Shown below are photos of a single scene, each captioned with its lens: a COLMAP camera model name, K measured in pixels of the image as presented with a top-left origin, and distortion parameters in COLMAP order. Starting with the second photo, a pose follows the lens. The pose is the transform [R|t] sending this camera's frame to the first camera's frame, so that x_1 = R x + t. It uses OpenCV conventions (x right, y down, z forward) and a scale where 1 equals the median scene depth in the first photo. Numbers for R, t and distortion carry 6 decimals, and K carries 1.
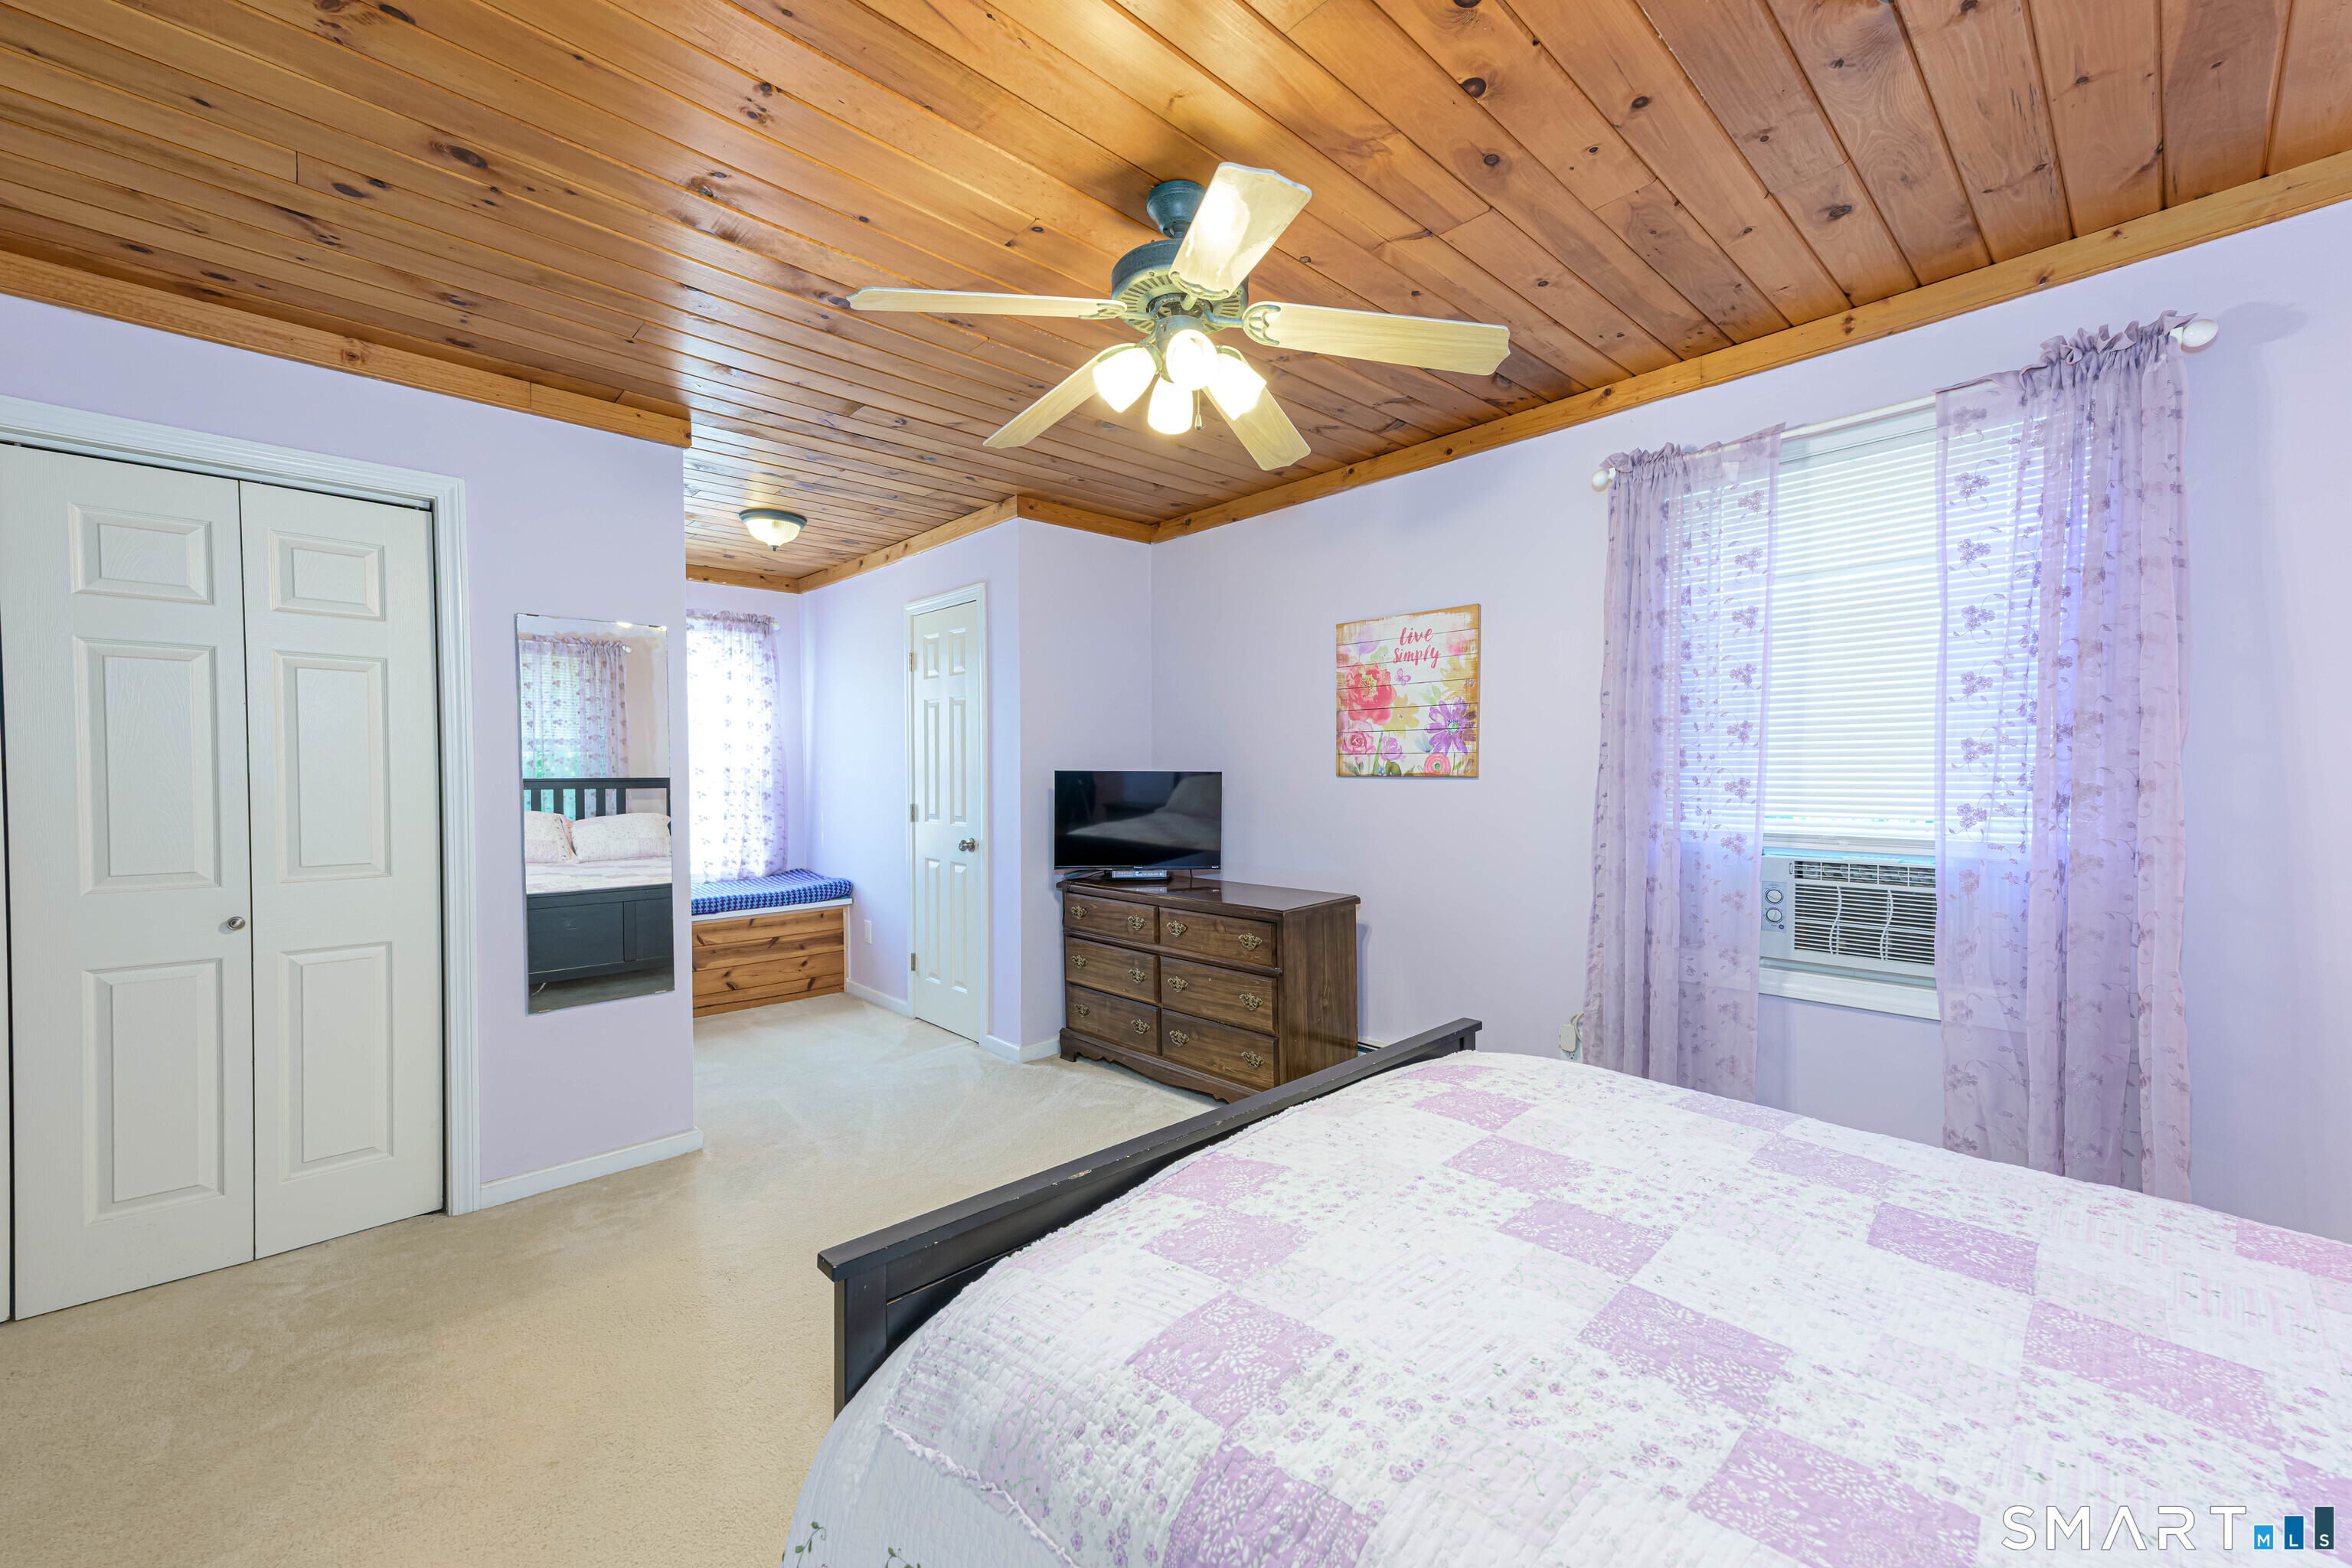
lens RADIAL K [[923.3, 0, 1168.4], [0, 923.3, 795.3], [0, 0, 1]] dist [0.022236, -0.000009]
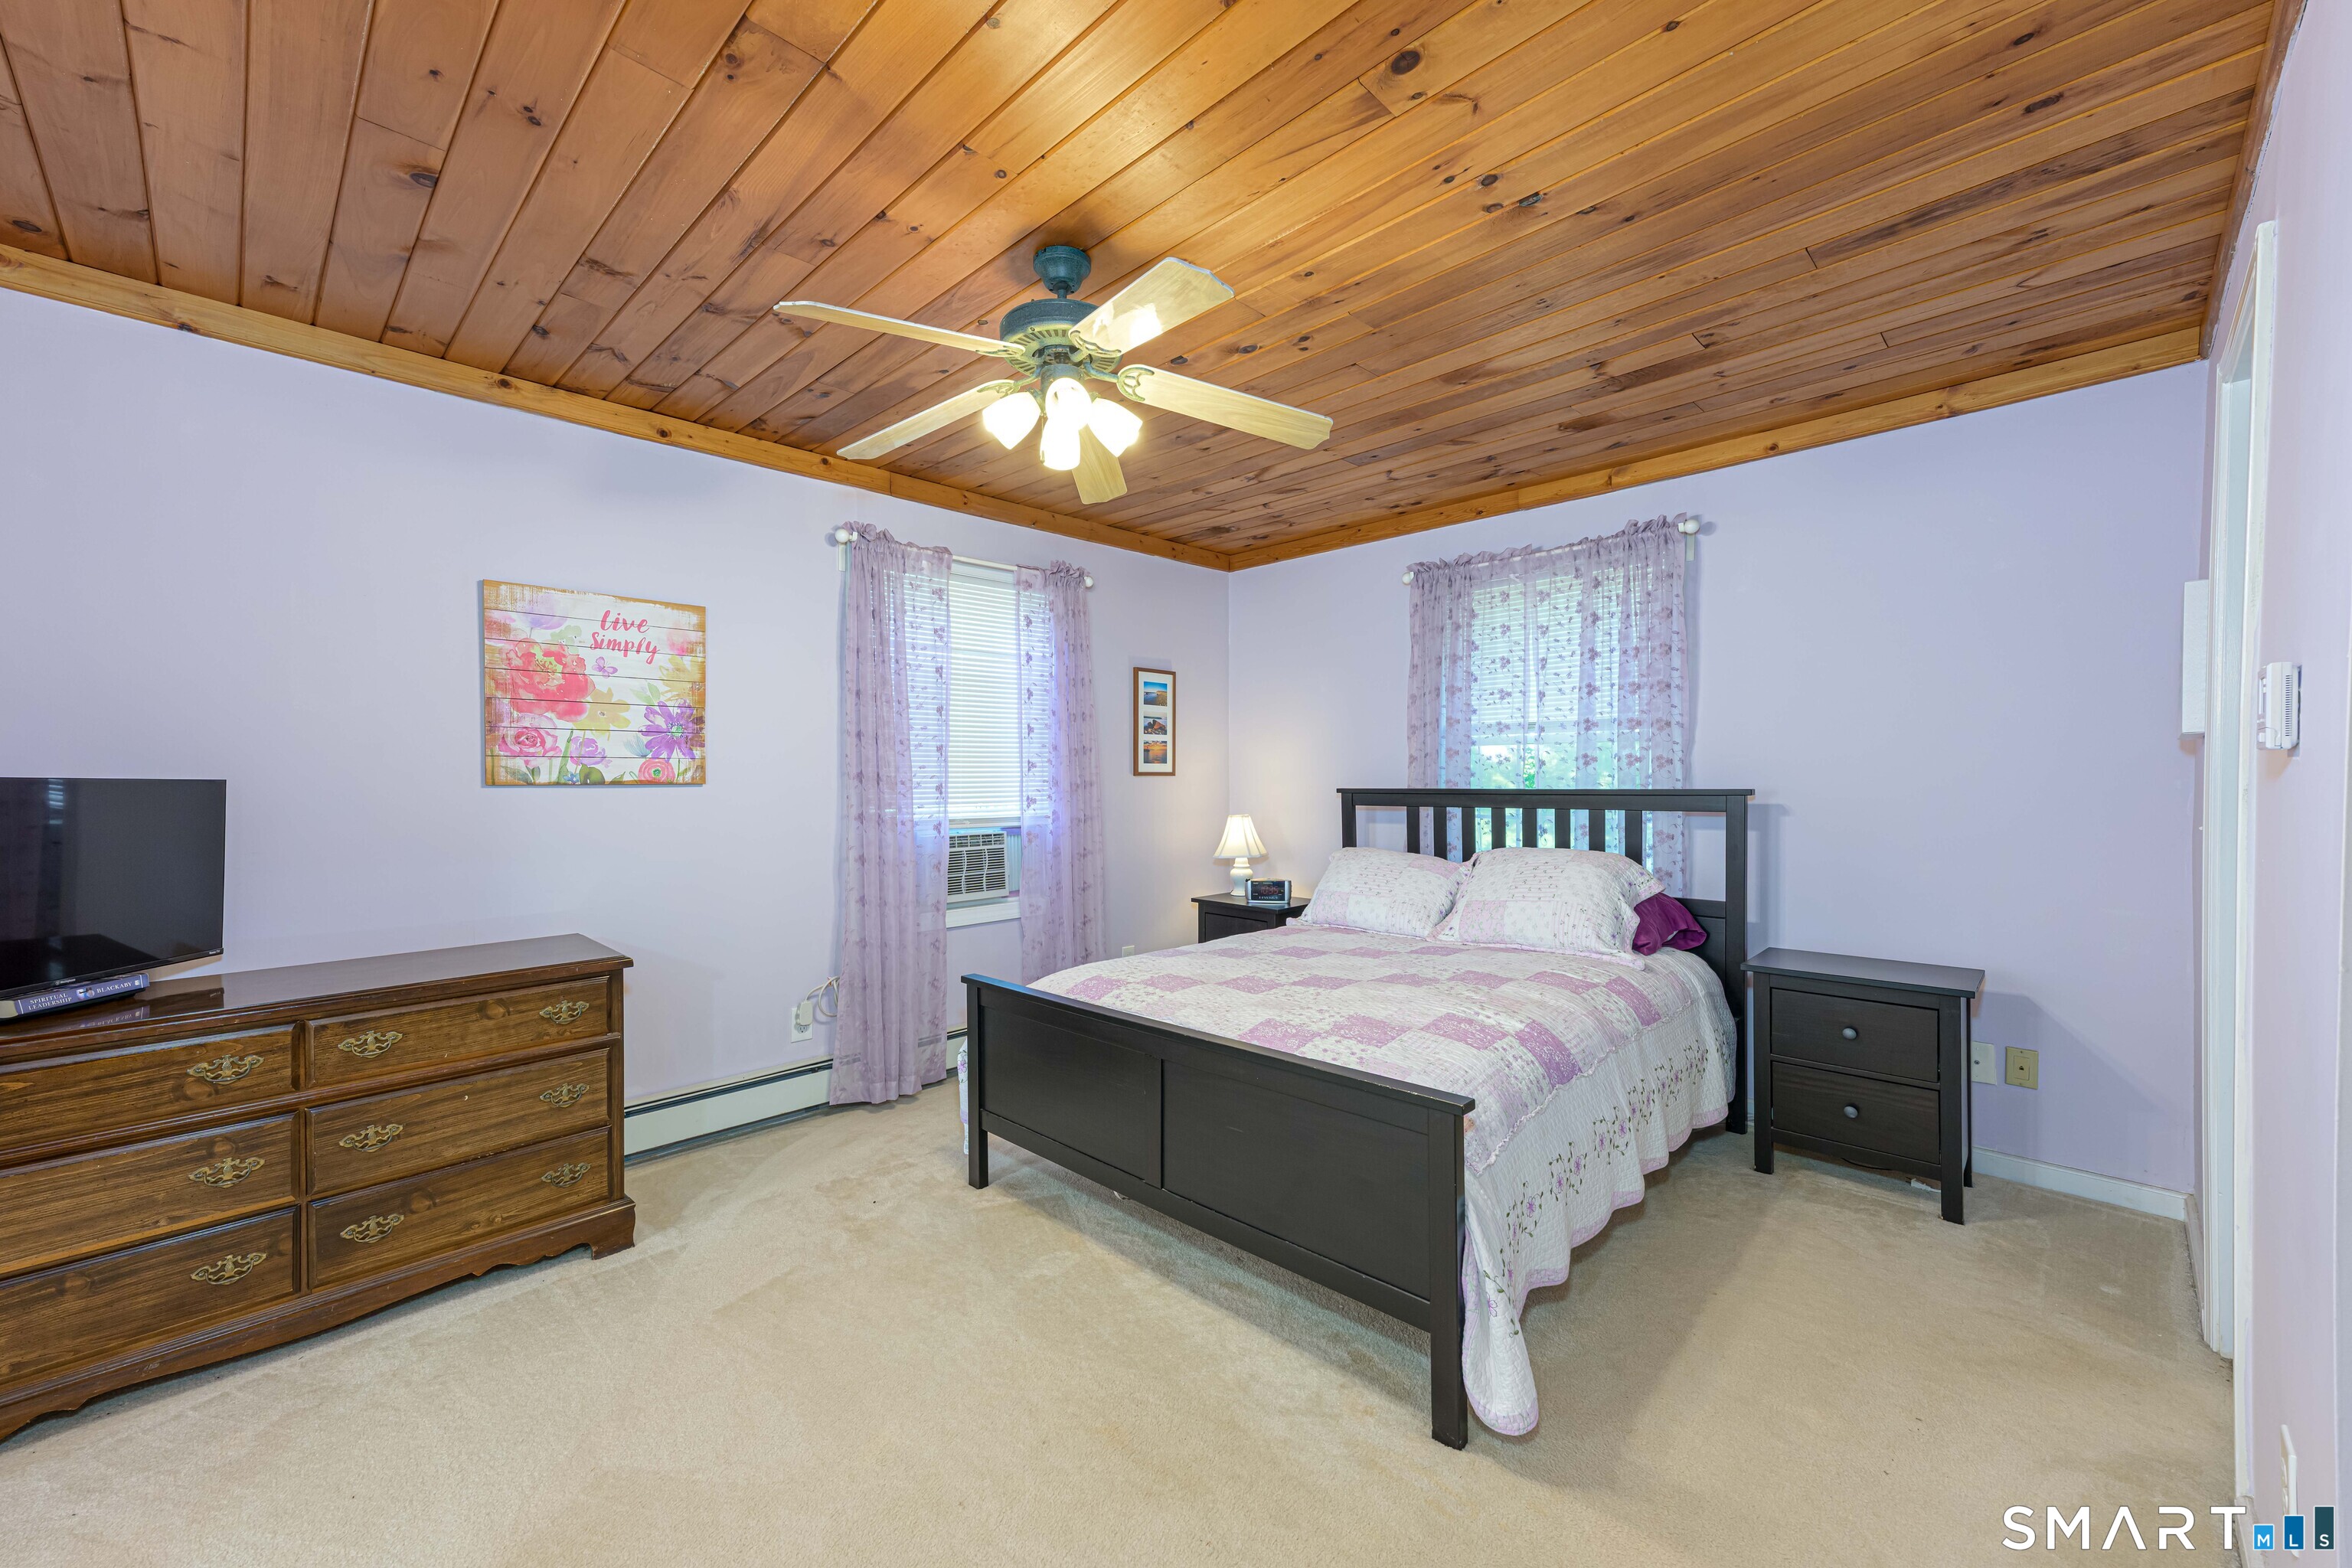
lens RADIAL K [[923.3, 0, 1168.4], [0, 923.3, 795.3], [0, 0, 1]] dist [0.022236, -0.000009]
pose [[-0.040967, -0.018297, 0.998993, -0.644911], [0.030787, 0.999334, 0.019566, -0.011709], [-0.998686, 0.031557, -0.040376, 0.538104]]
